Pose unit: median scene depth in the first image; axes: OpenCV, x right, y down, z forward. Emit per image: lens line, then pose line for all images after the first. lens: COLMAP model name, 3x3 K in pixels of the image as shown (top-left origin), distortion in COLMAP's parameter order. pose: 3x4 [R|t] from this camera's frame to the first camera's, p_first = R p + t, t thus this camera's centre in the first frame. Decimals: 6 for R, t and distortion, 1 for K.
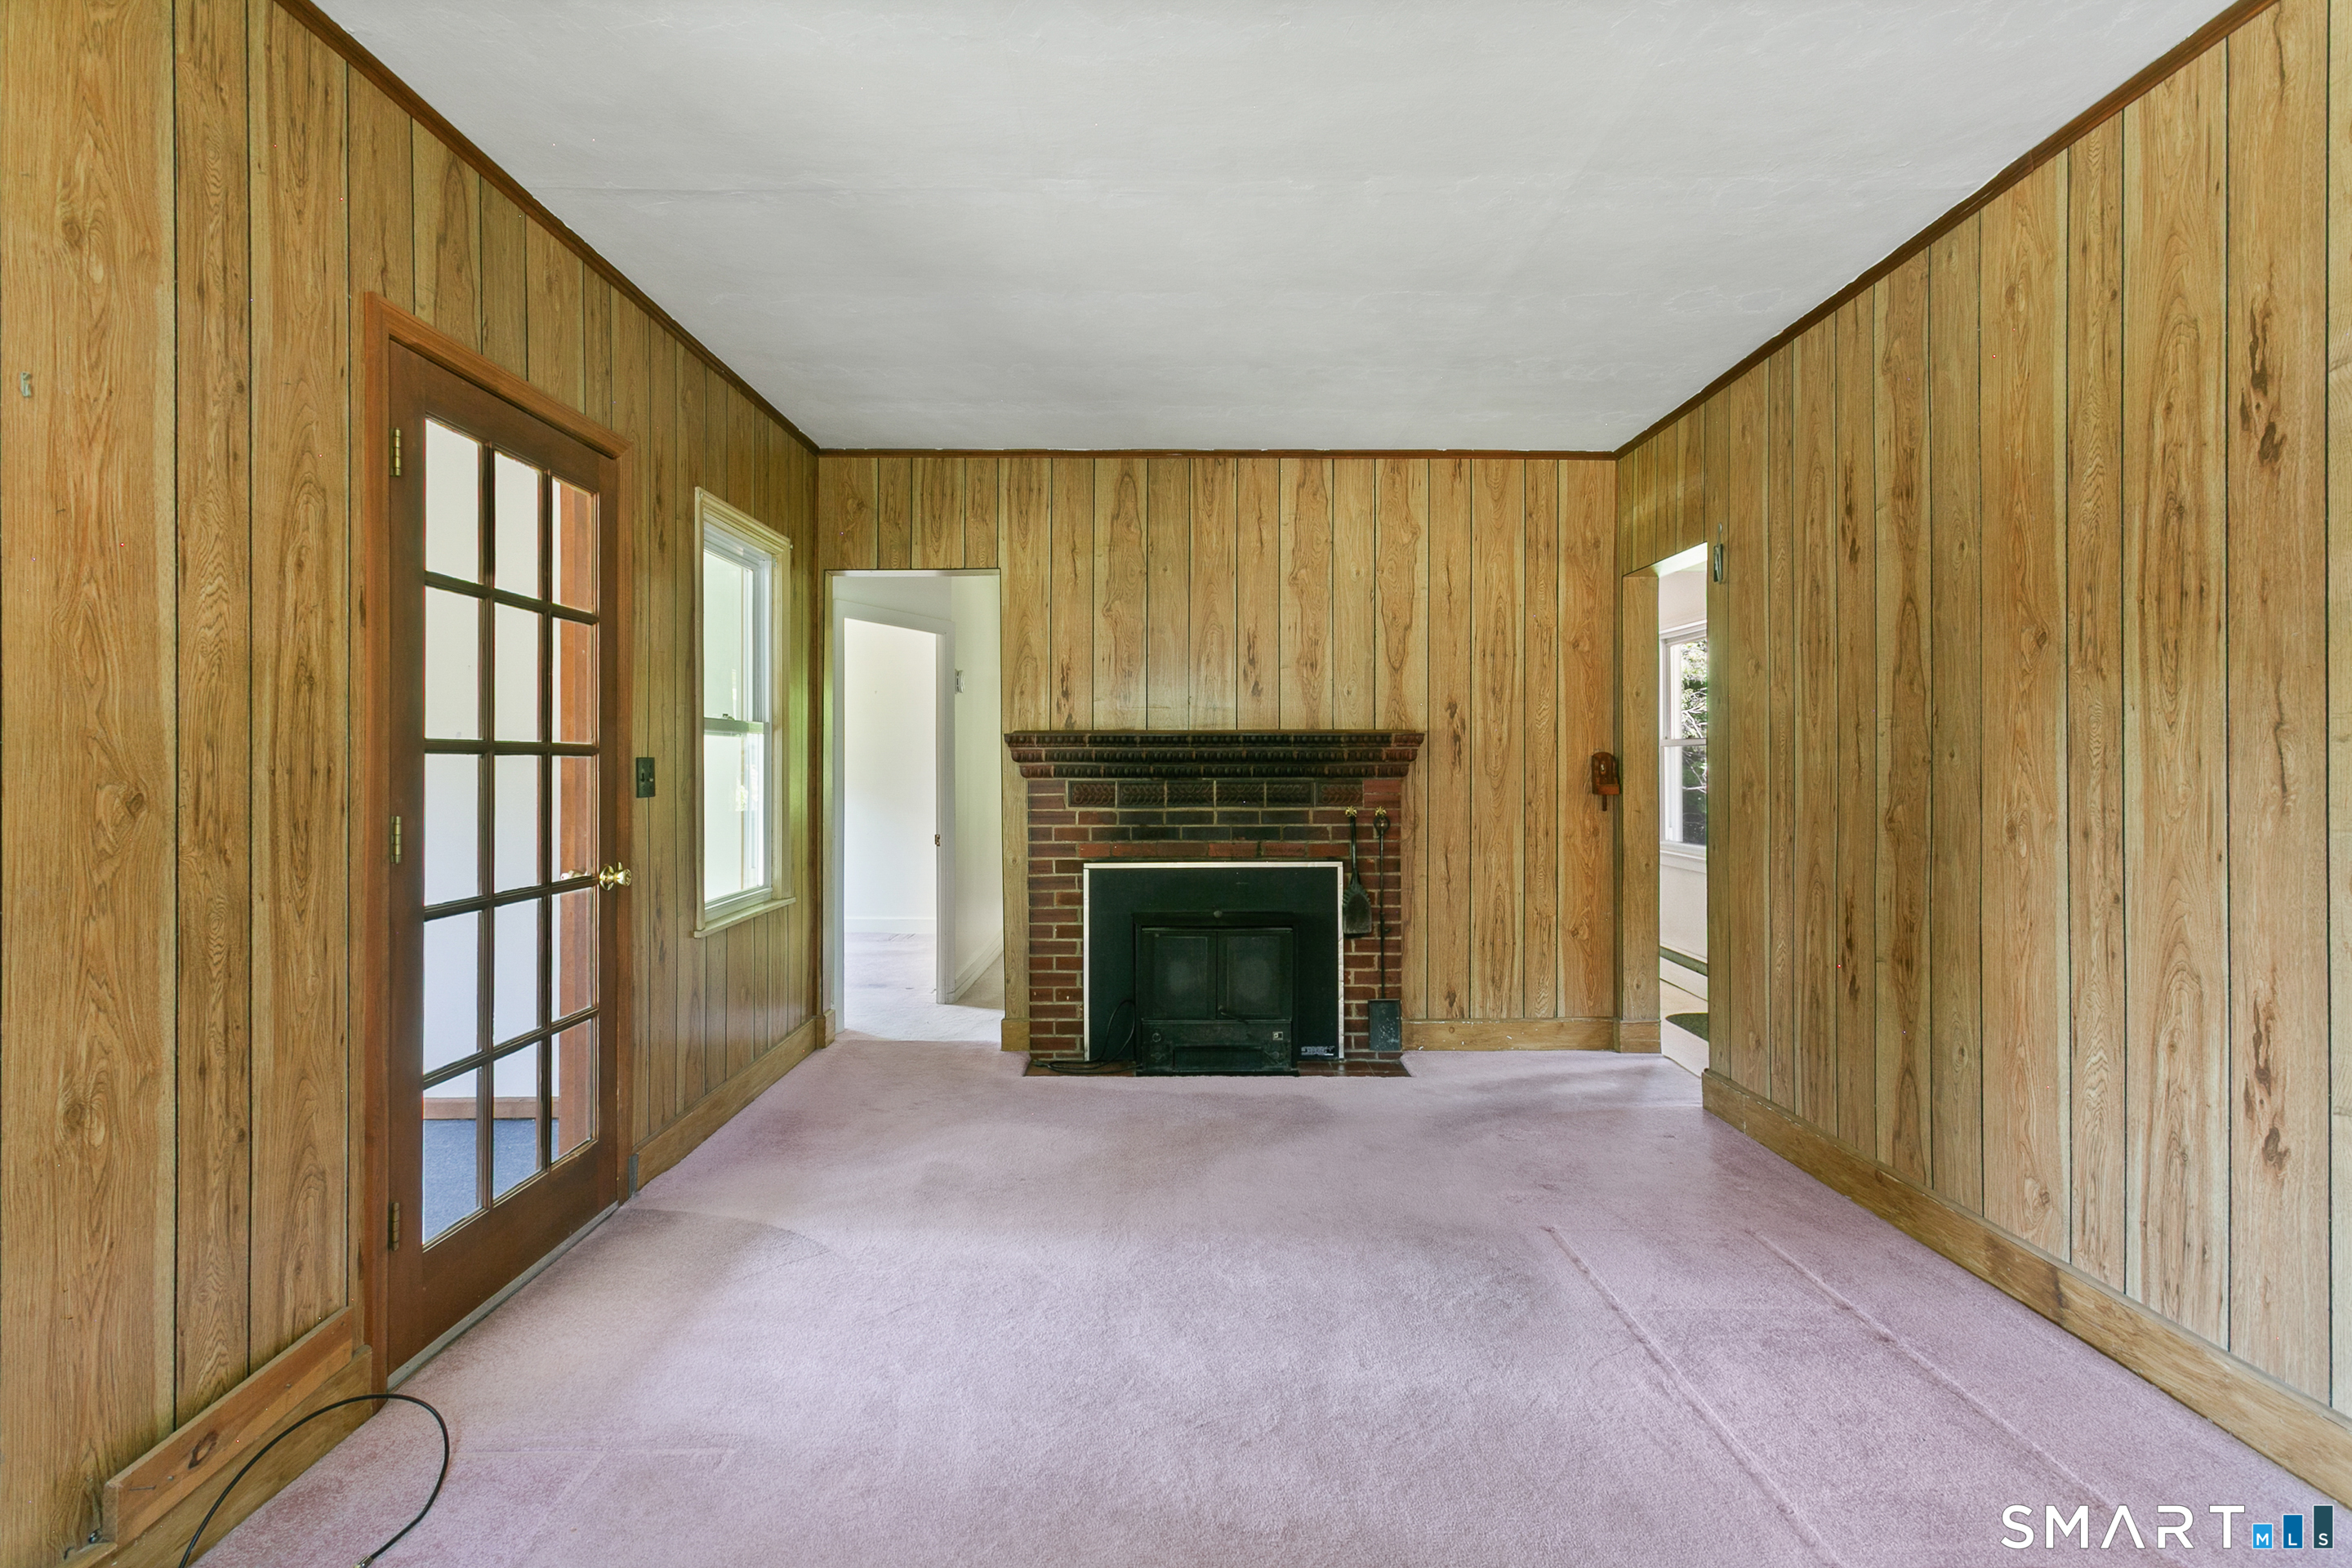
lens RADIAL K [[1141.5, 0, 1166.0], [0, 1141.5, 763.7], [0, 0, 1]] dist [0.000904, 0.003591]
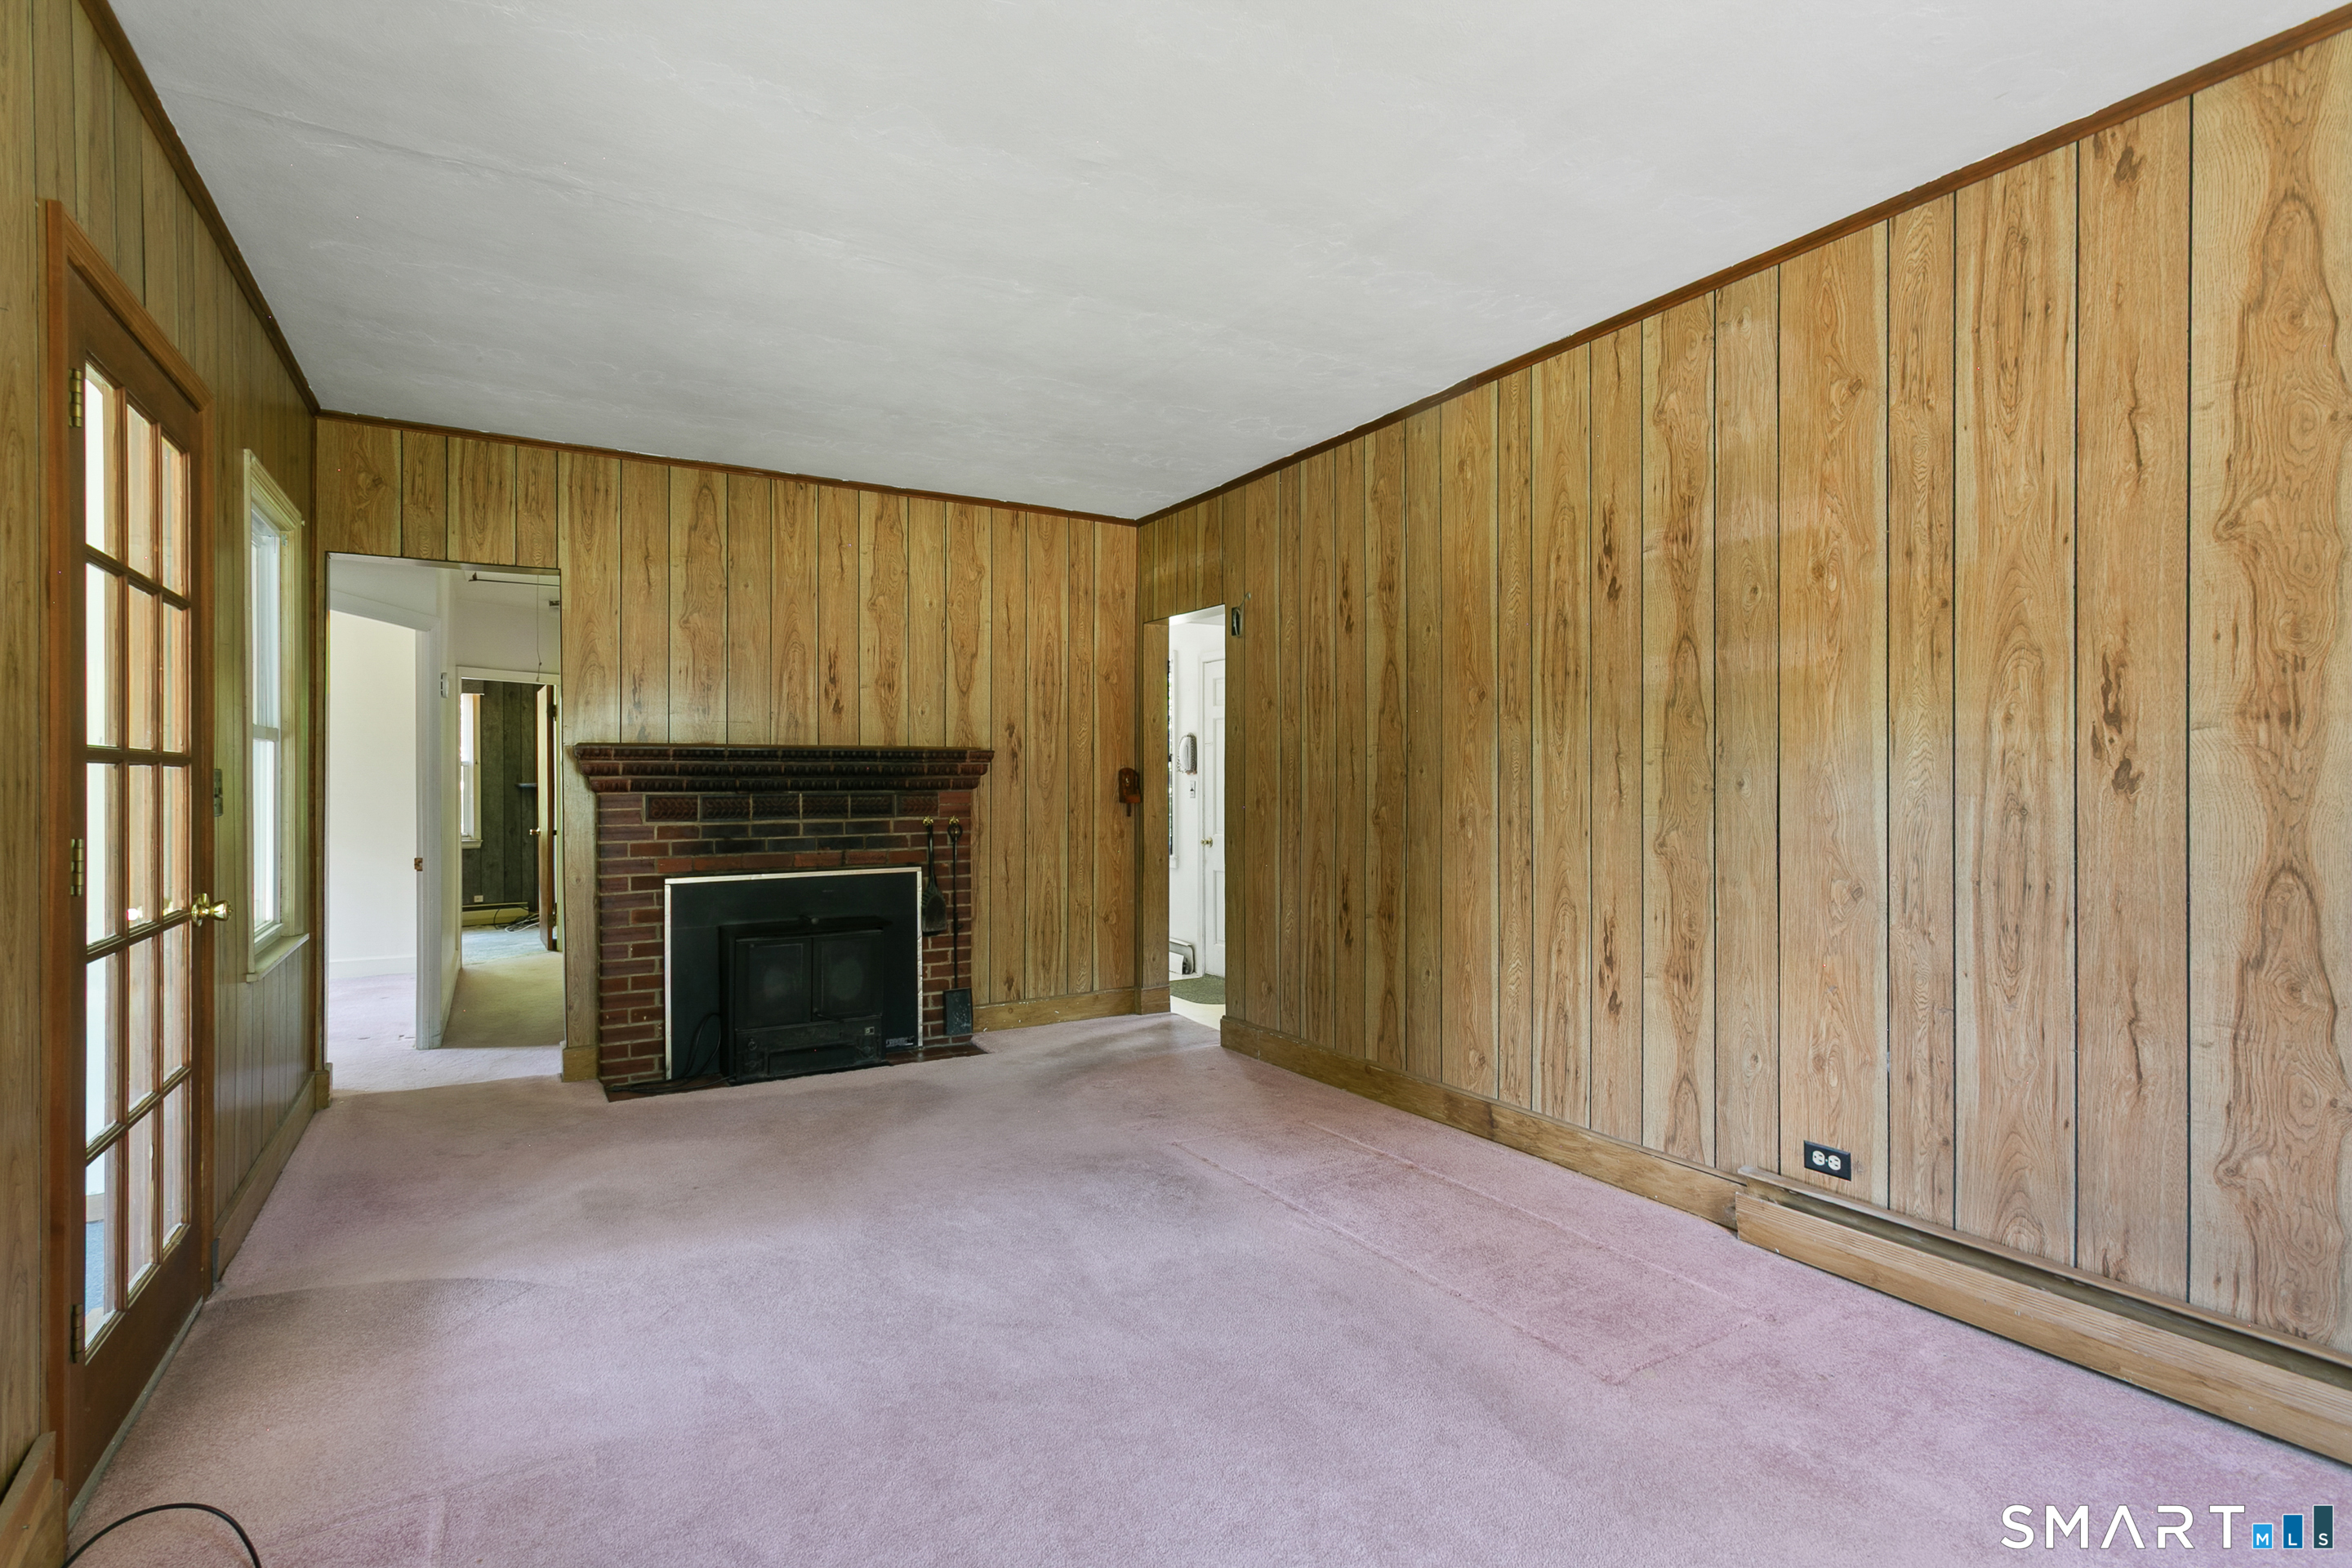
lens RADIAL K [[1141.5, 0, 1128.5], [0, 1141.5, 780.5], [0, 0, 1]] dist [0.000904, 0.003591]
pose [[0.869110, -0.000776, 0.494618, -0.266687], [-0.000256, 0.999998, 0.002018, 0.001009], [-0.494619, -0.001880, 0.869108, -0.062247]]
